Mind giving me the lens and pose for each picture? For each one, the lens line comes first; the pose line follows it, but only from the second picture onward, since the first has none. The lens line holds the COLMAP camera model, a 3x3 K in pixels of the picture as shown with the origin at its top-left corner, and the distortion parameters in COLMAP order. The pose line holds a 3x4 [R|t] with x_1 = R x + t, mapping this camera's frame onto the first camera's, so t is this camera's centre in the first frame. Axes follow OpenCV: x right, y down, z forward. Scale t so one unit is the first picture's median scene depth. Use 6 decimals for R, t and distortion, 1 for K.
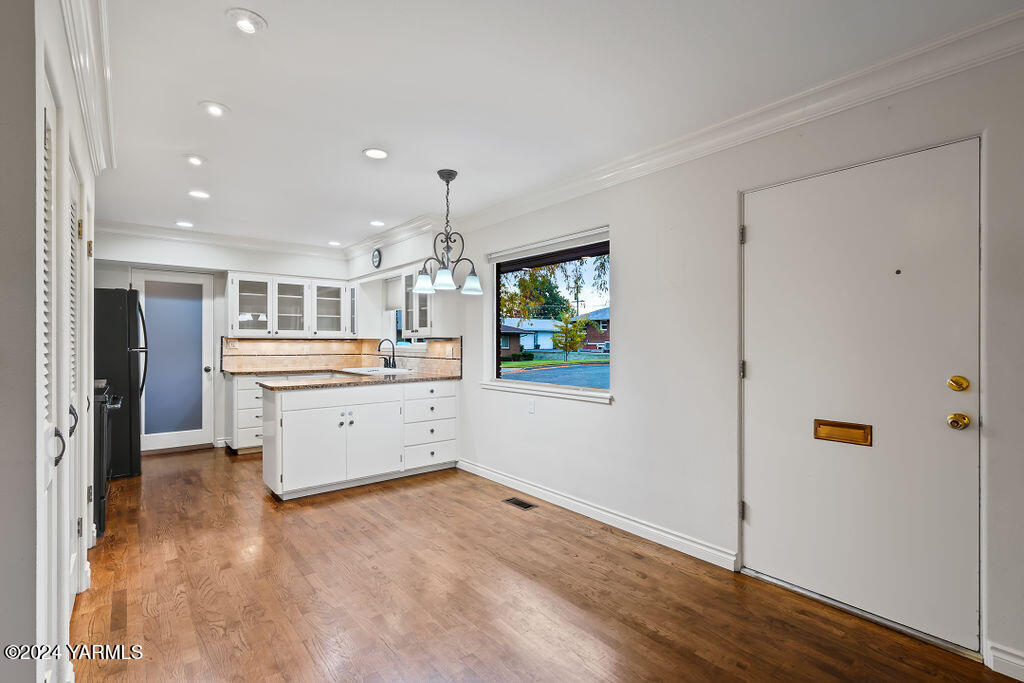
lens RADIAL K [[472.0, 0, 504.7], [0, 472.0, 345.4], [0, 0, 1]] dist [-0.012330, 0.000279]
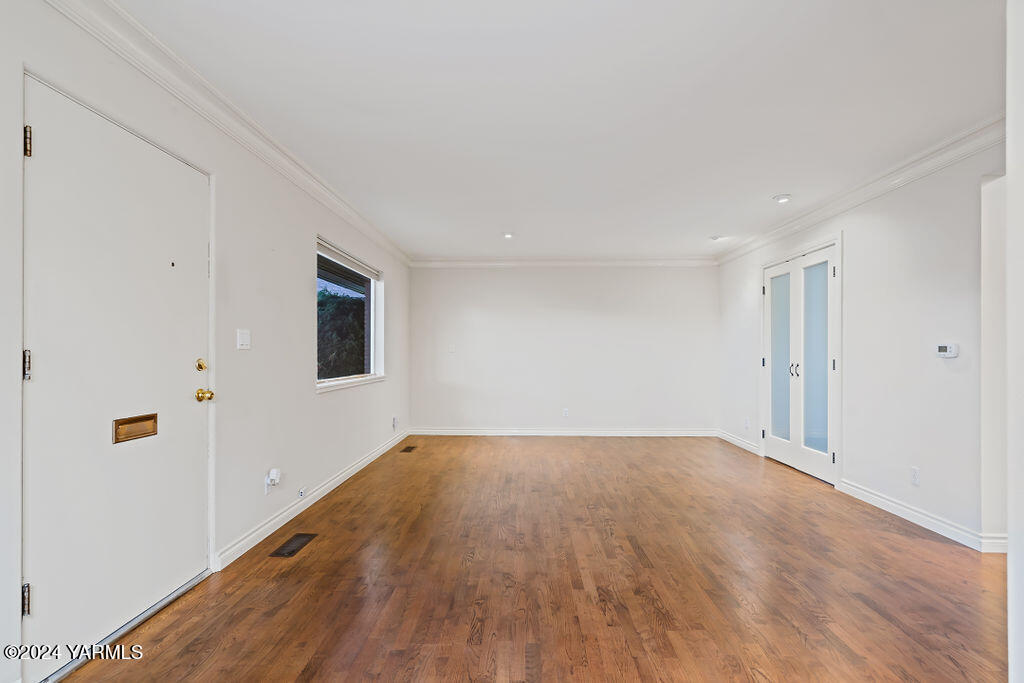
lens RADIAL K [[482.2, 0, 511.0], [0, 482.2, 353.0], [0, 0, 1]] dist [0.000528, 0.000602]
pose [[-0.764779, -0.001663, 0.644291, -0.180933], [0.002029, 0.999985, 0.004989, 0.016629], [-0.644290, 0.005123, -0.764764, 0.527231]]
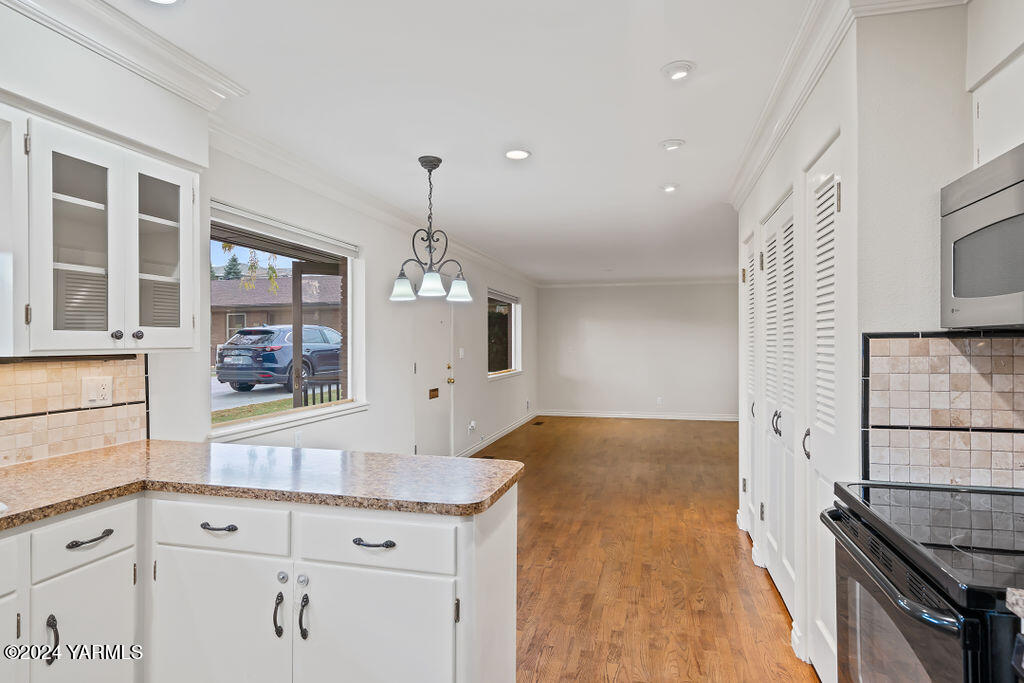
lens RADIAL K [[548.1, 0, 530.1], [0, 548.1, 344.1], [0, 0, 1]] dist [-0.000084, -0.000018]
pose [[-0.616100, -0.000463, 0.787668, -0.618333], [0.007987, 0.999945, 0.006836, -0.020975], [-0.787628, 0.010503, -0.616062, 0.902399]]
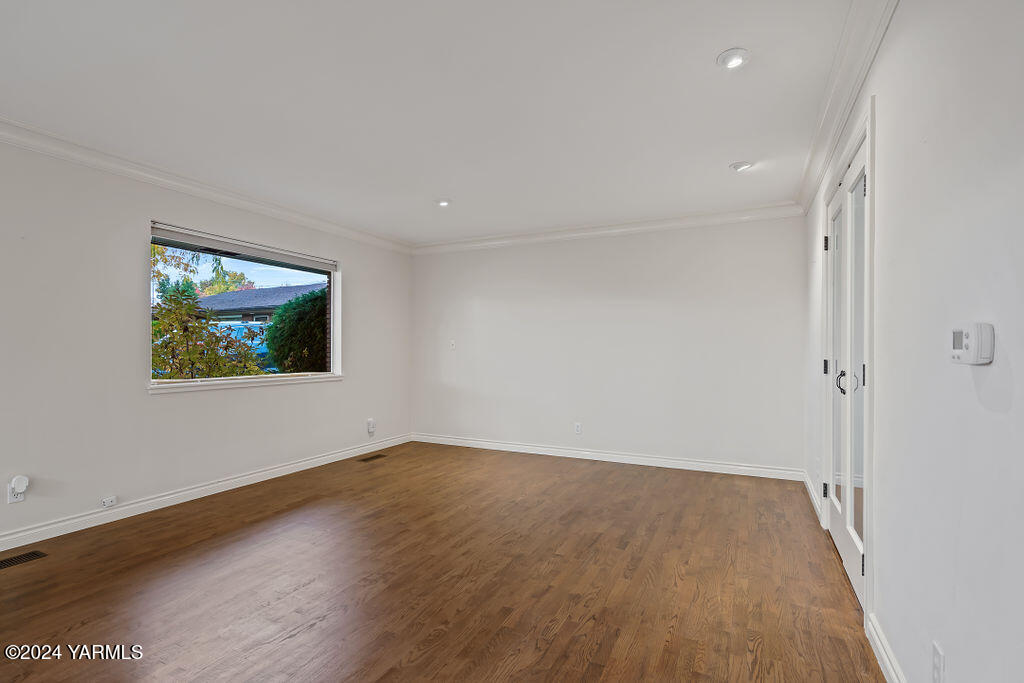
lens RADIAL K [[490.2, 0, 512.0], [0, 490.2, 341.5], [0, 0, 1]] dist [0.001777, 0.000663]
pose [[-0.427434, 0.013201, 0.903950, -0.316108], [0.003295, 0.999909, -0.013044, 0.018575], [-0.904041, -0.002597, -0.427439, 0.003264]]
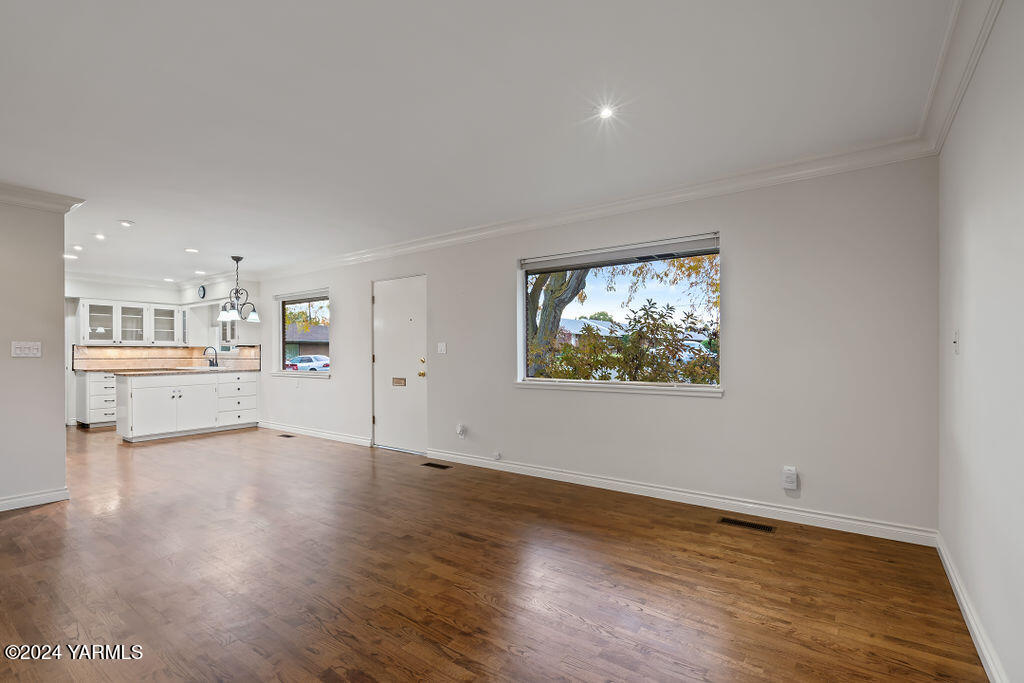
lens RADIAL K [[464.3, 0, 507.2], [0, 464.3, 354.2], [0, 0, 1]] dist [-0.001286, -0.000300]
pose [[0.961545, -0.004465, 0.274610, 0.254681], [0.005278, 0.999984, -0.002221, 0.018895], [-0.274596, 0.003585, 0.961553, -0.678028]]
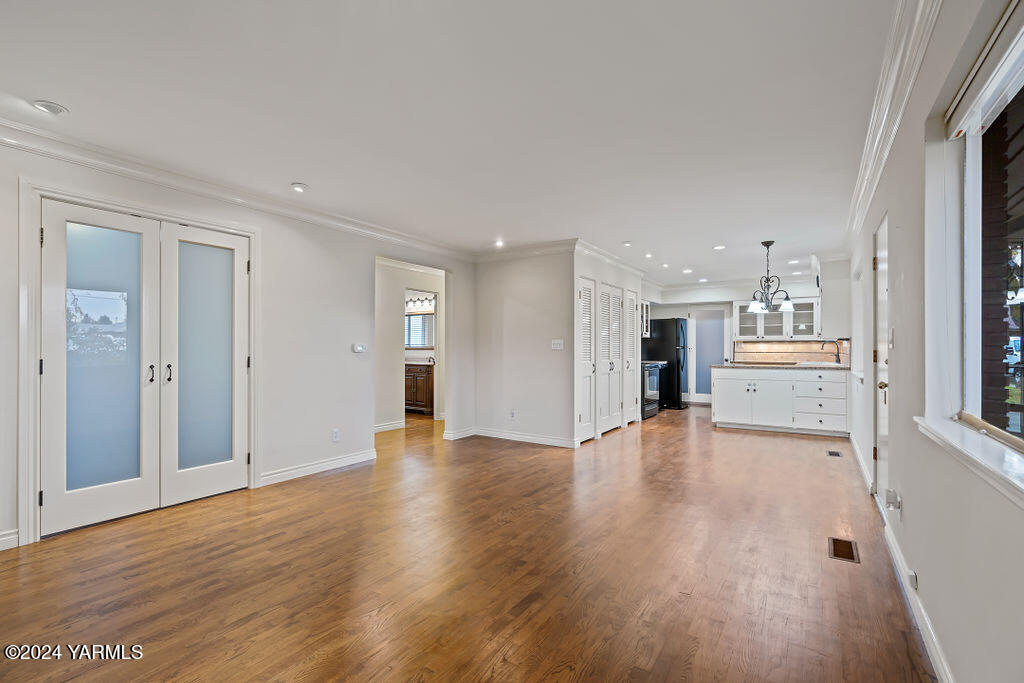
lens RADIAL K [[461.0, 0, 508.7], [0, 461.0, 344.8], [0, 0, 1]] dist [-0.001685, 0.000036]
pose [[0.297253, -0.006777, -0.954775, 0.751812], [-0.007216, 0.999930, -0.009344, 0.018206], [0.954772, 0.009667, 0.297183, -0.250353]]
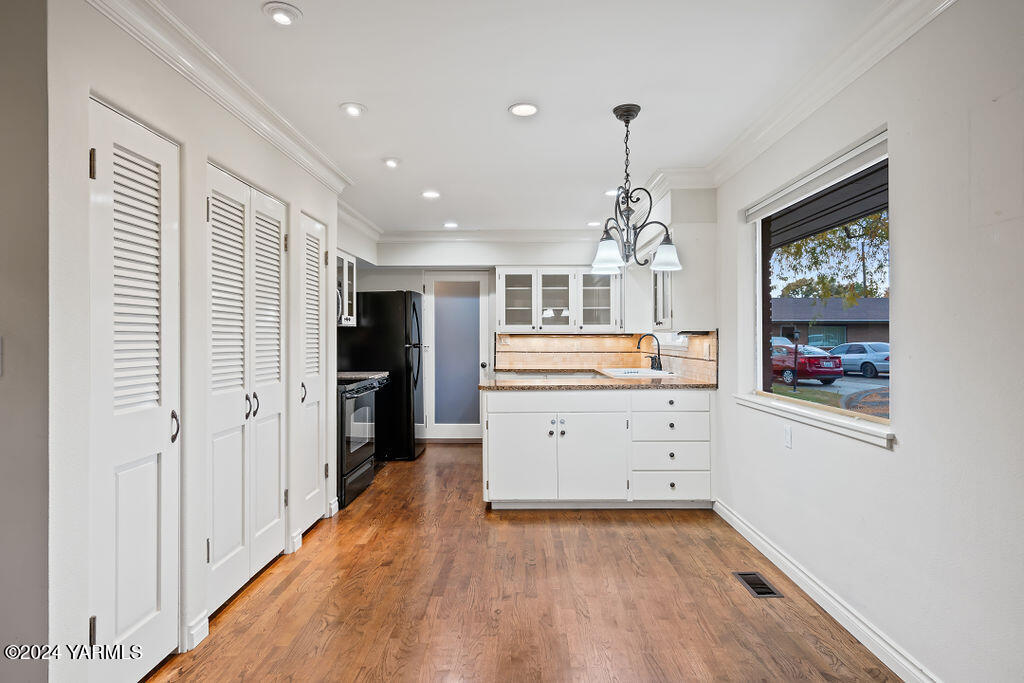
lens RADIAL K [[550.2, 0, 513.6], [0, 550.2, 337.1], [0, 0, 1]] dist [0.000998, 0.000500]
pose [[0.767959, -0.004780, -0.640481, 0.184758], [0.000002, 0.999972, -0.007461, -0.000635], [0.640499, 0.005729, 0.767937, 0.138567]]
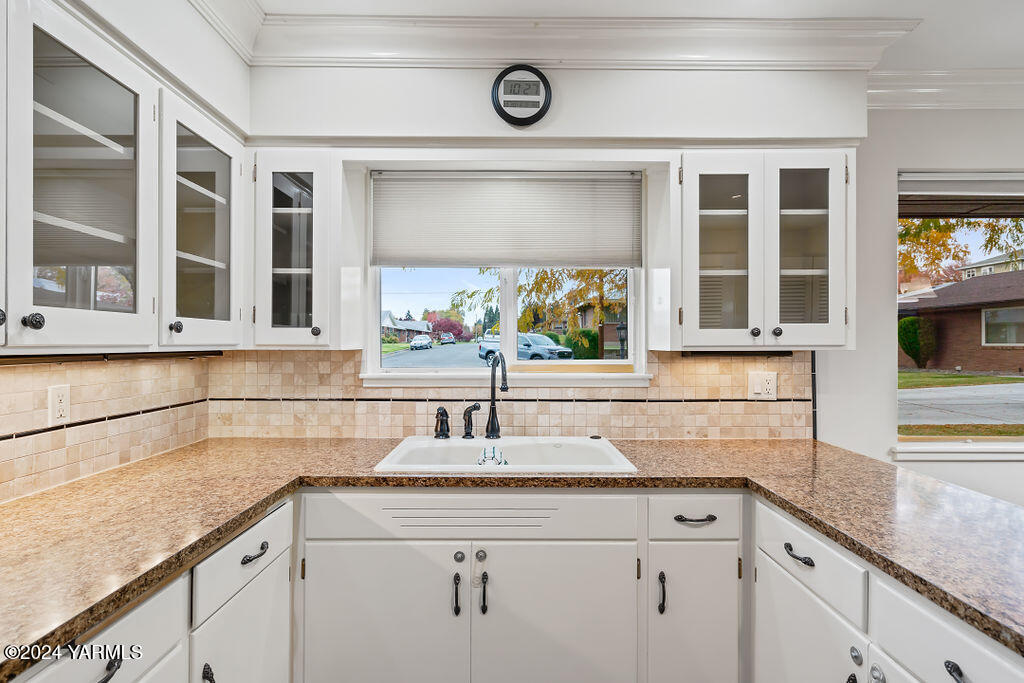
lens RADIAL K [[525.7, 0, 498.8], [0, 525.7, 342.7], [0, 0, 1]] dist [0.001250, 0.000322]
pose [[0.623999, 0.000053, 0.781425, -0.557783], [0.006078, 0.999969, -0.004922, -0.018889], [-0.781402, 0.007821, 0.623979, 0.809104]]
